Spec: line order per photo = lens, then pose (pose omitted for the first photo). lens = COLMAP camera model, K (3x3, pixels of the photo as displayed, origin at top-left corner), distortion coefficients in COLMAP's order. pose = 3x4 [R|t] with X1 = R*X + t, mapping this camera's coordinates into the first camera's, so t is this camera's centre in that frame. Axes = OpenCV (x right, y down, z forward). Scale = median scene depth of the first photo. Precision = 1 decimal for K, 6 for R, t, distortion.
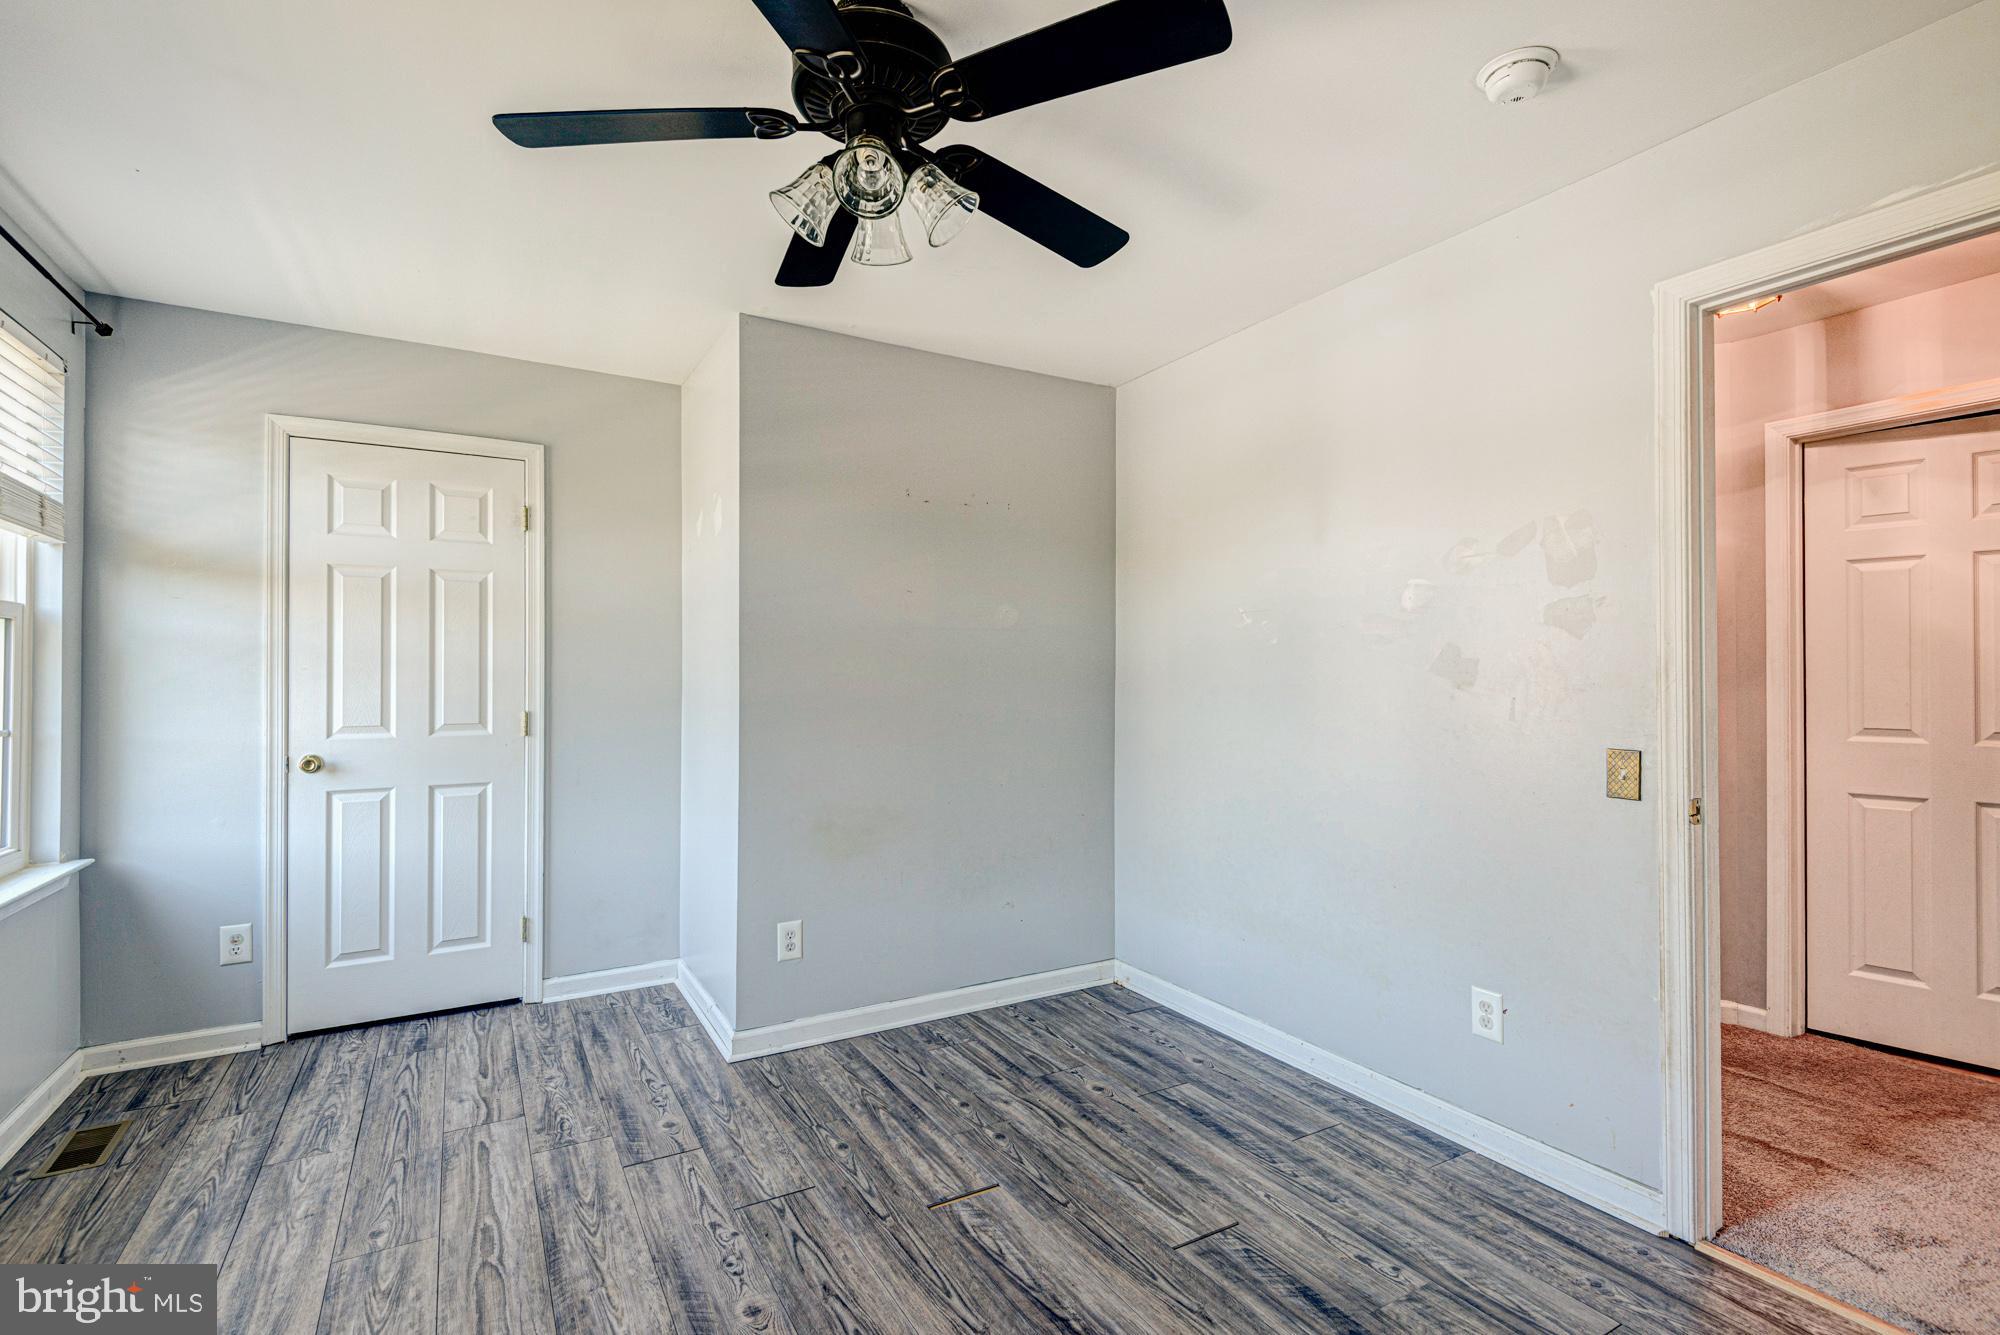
lens RADIAL K [[925.7, 0, 994.6], [0, 925.7, 671.8], [0, 0, 1]] dist [0.038653, -0.021072]
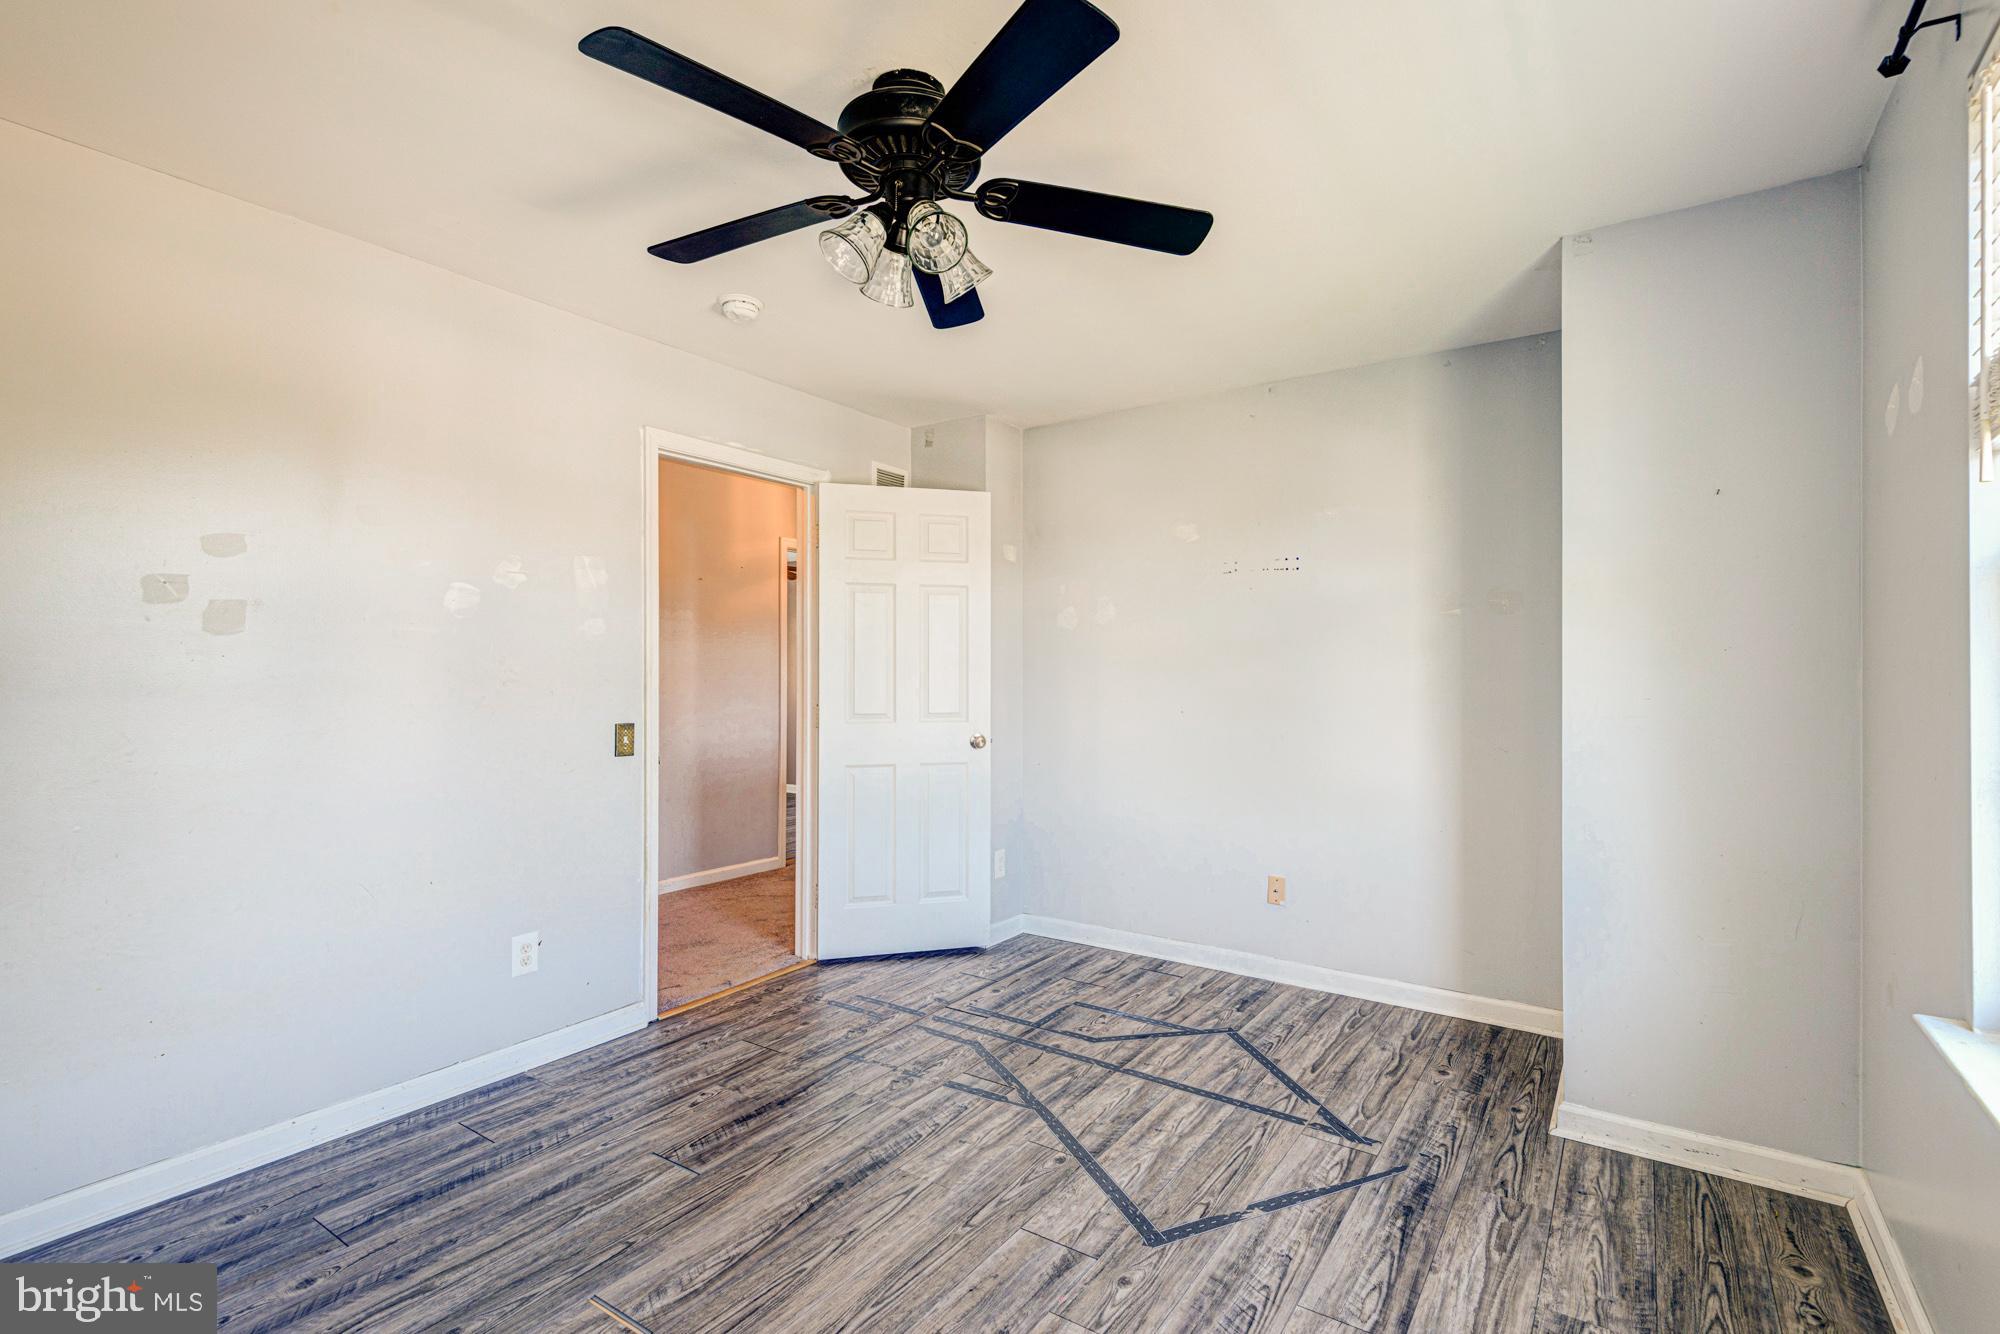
lens RADIAL K [[998.8, 0, 1000.0], [0, 998.8, 667.0], [0, 0, 1]] dist [0.000430, -0.000051]
pose [[-0.455689, 0.010463, 0.890078, -0.772778], [-0.004582, 0.999890, -0.014099, 0.008723], [-0.890127, -0.010503, -0.455591, 0.893897]]
